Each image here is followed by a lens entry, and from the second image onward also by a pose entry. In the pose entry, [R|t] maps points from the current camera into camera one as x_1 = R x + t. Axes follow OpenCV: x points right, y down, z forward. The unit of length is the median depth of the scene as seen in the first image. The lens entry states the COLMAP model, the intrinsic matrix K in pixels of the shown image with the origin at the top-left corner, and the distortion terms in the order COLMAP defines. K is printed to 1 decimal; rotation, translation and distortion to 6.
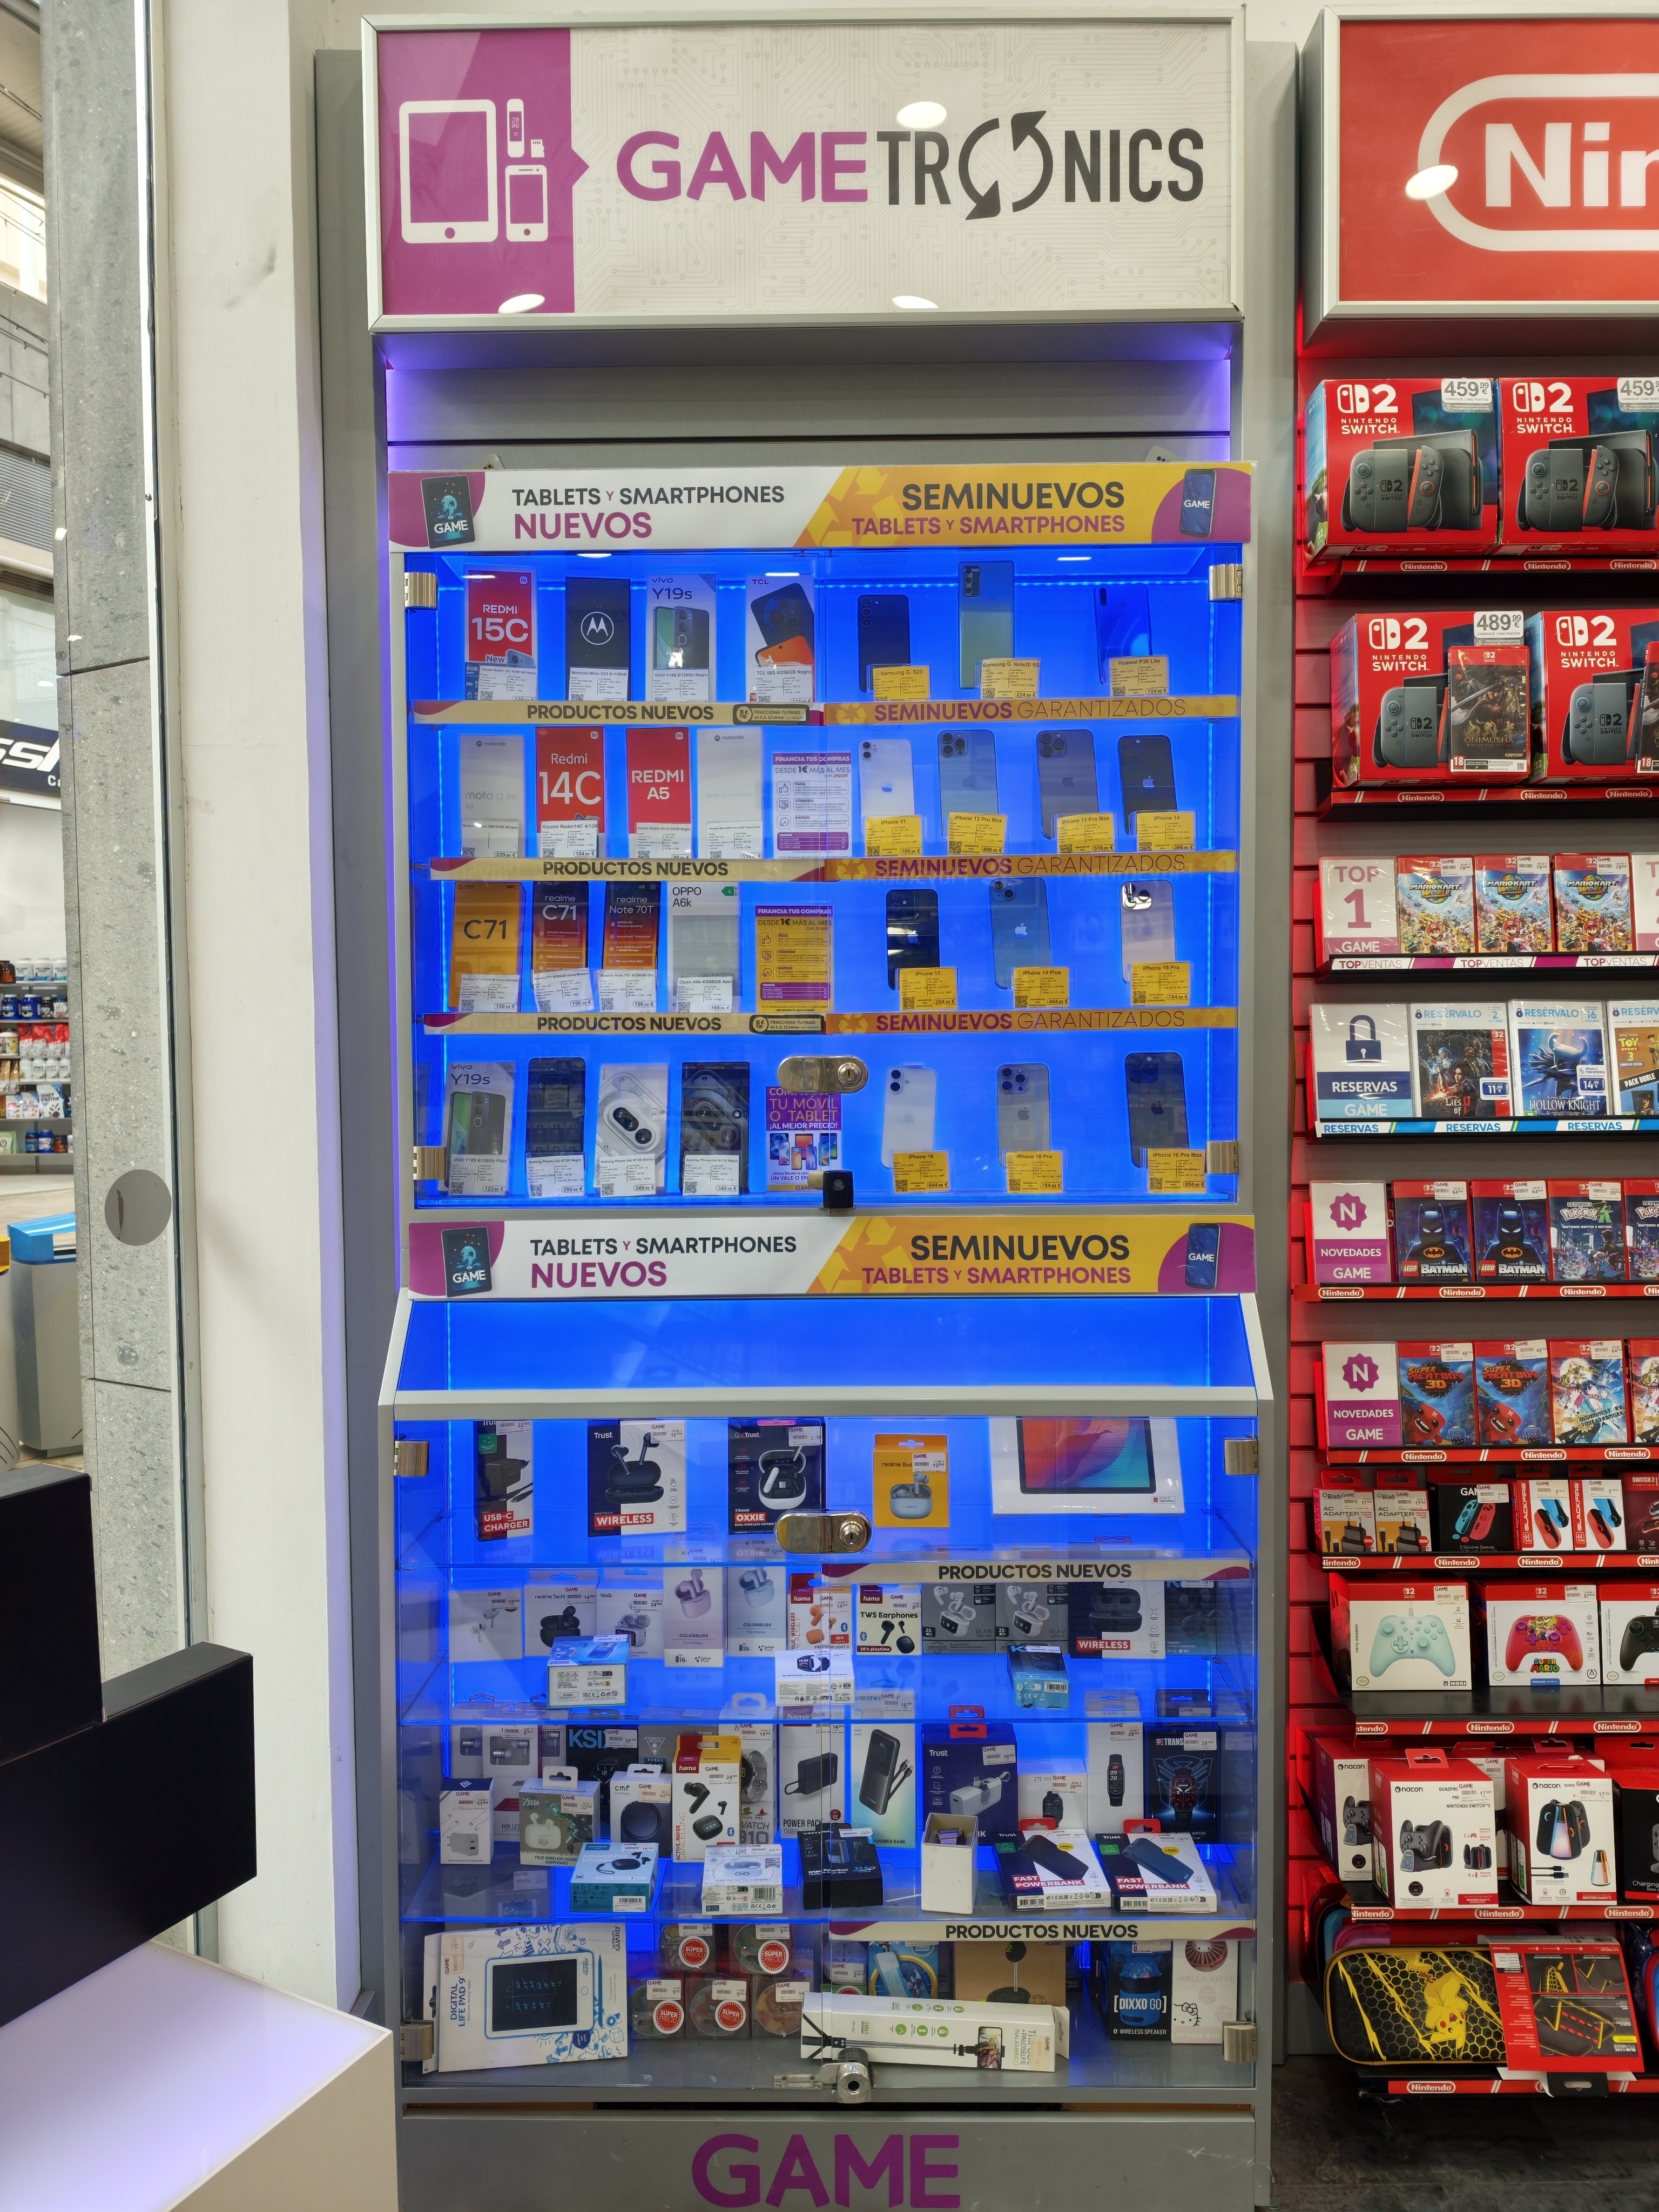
lens RADIAL K [[1537.5, 0, 843.3], [0, 1537.5, 1118.7], [0, 0, 1]] dist [0.028754, -0.041522]
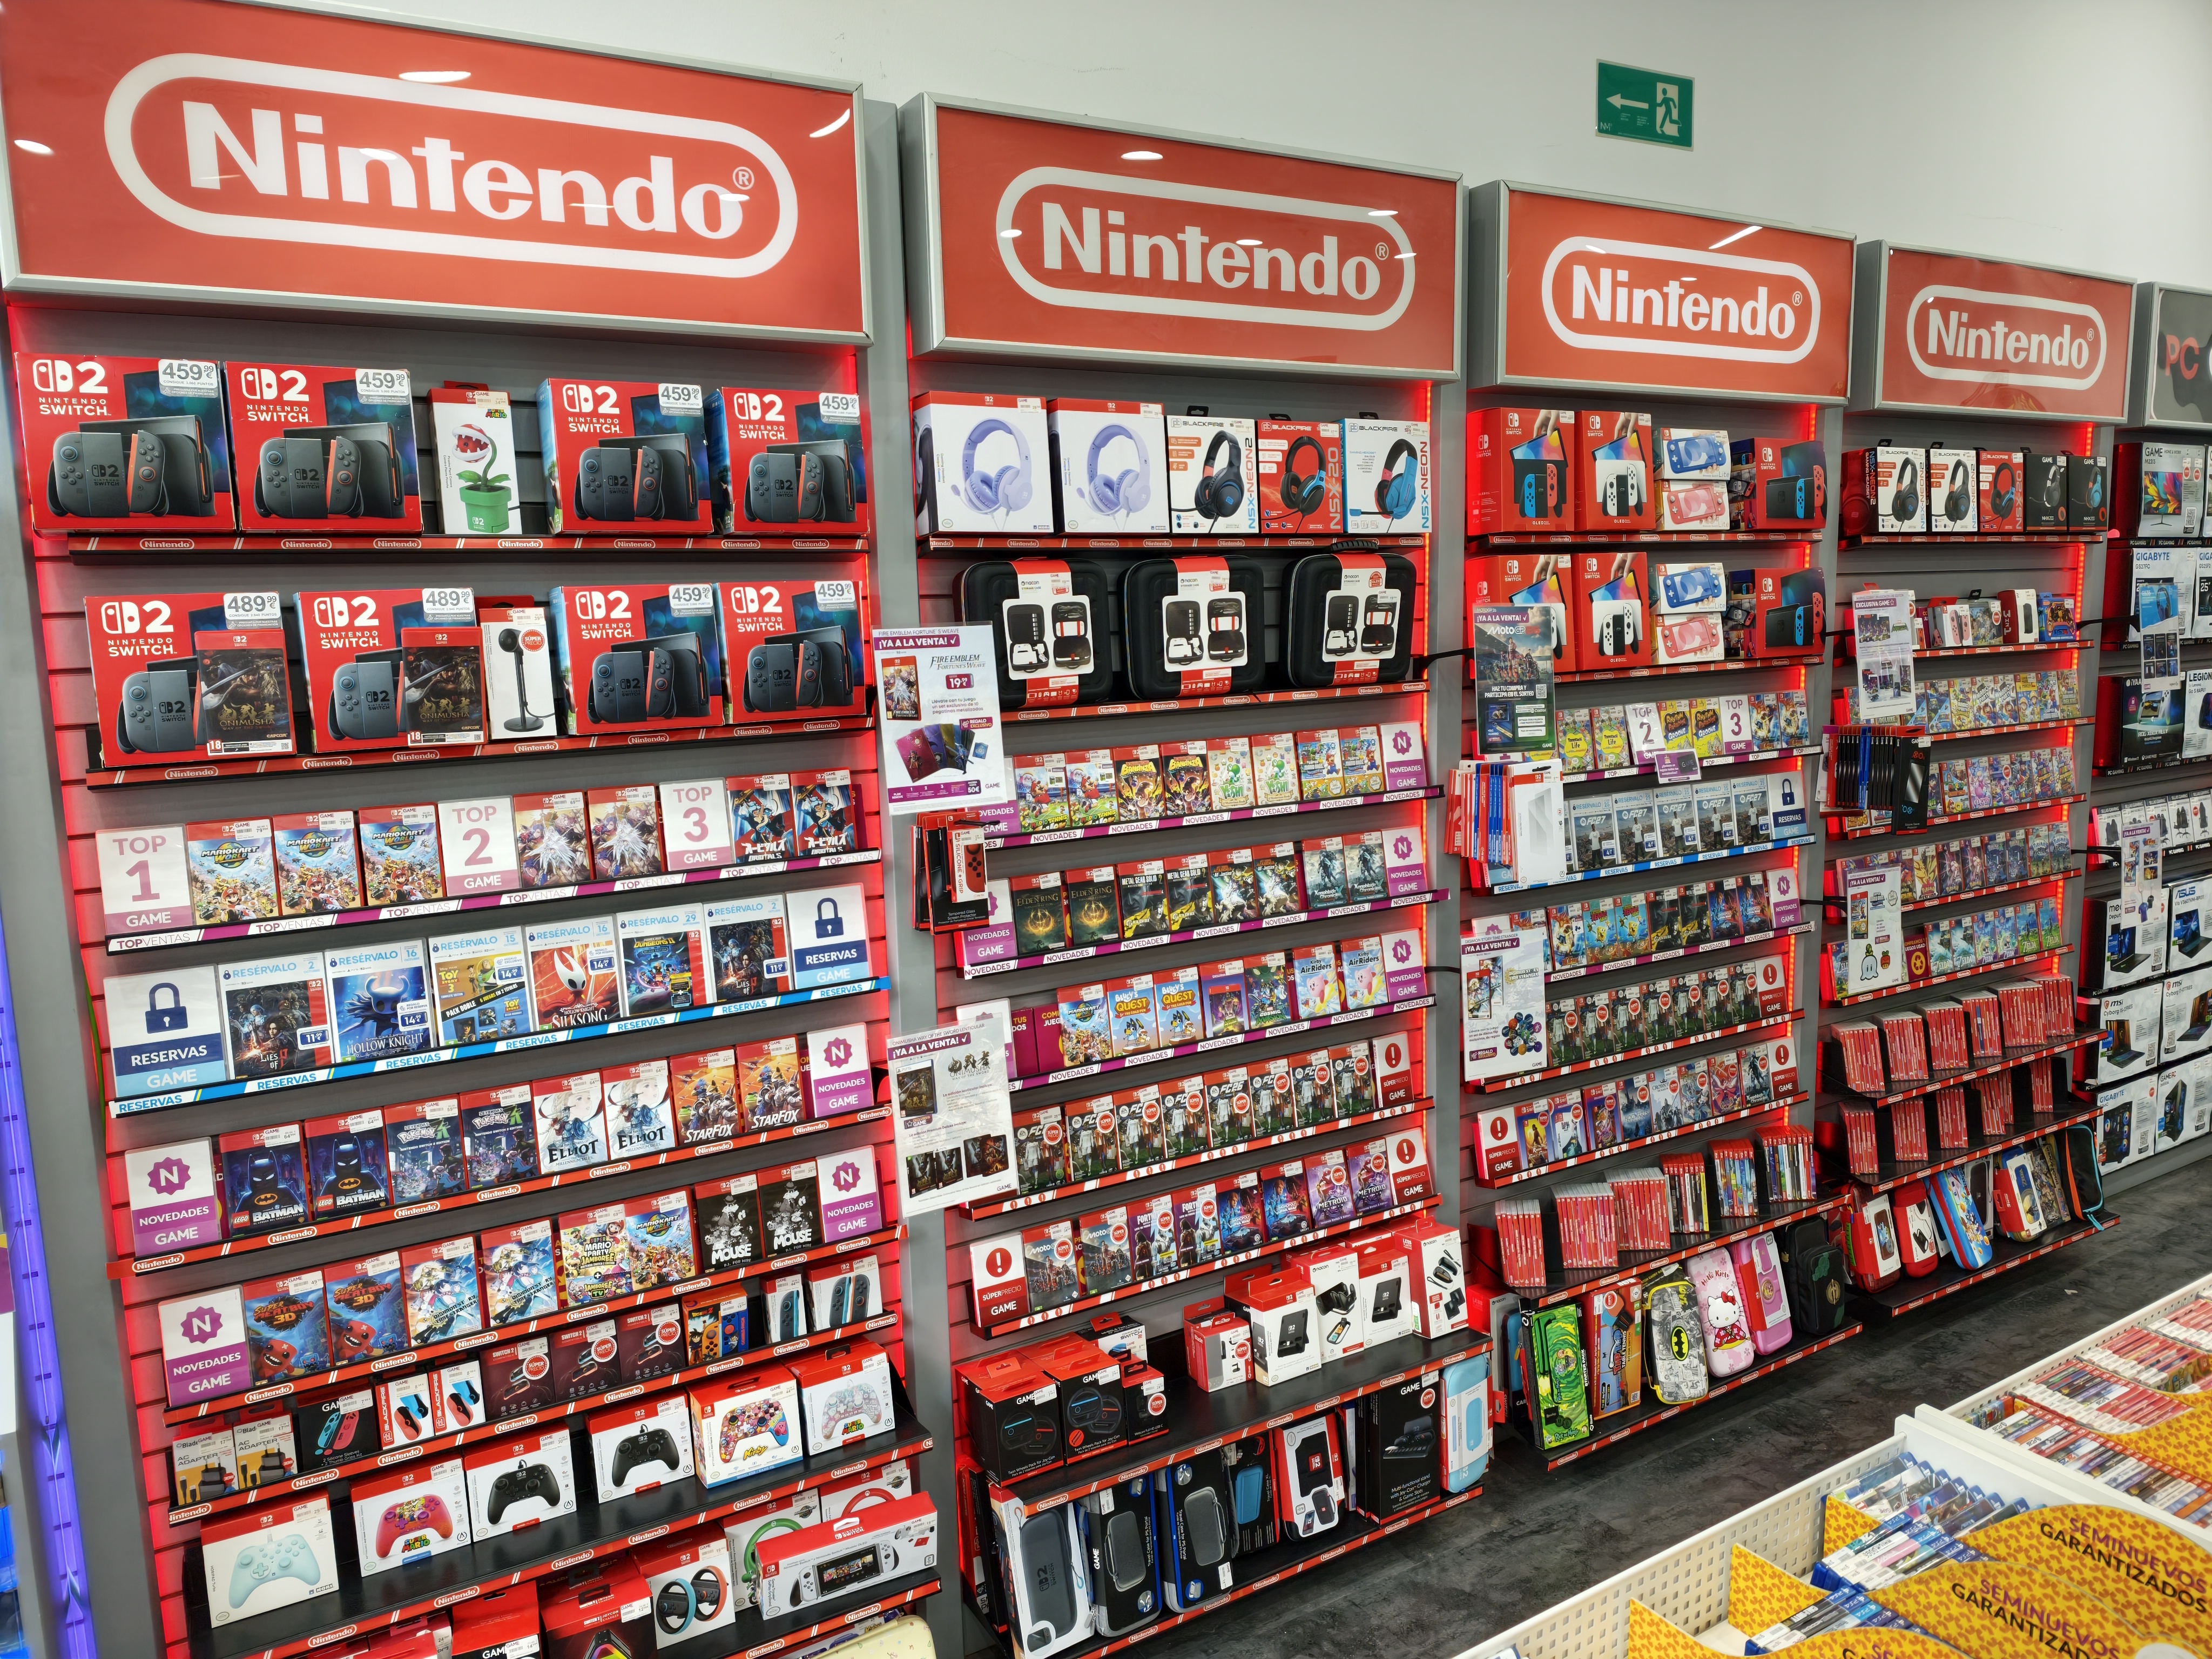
lens RADIAL K [[1537.5, 0, 1098.6], [0, 1537.5, 826.1], [0, 0, 1]] dist [0.028754, -0.041522]
pose [[0.858838, -0.084674, 0.505200, 0.360841], [0.044549, 0.994853, 0.091008, -0.233149], [-0.510306, -0.055655, 0.858190, -0.163620]]
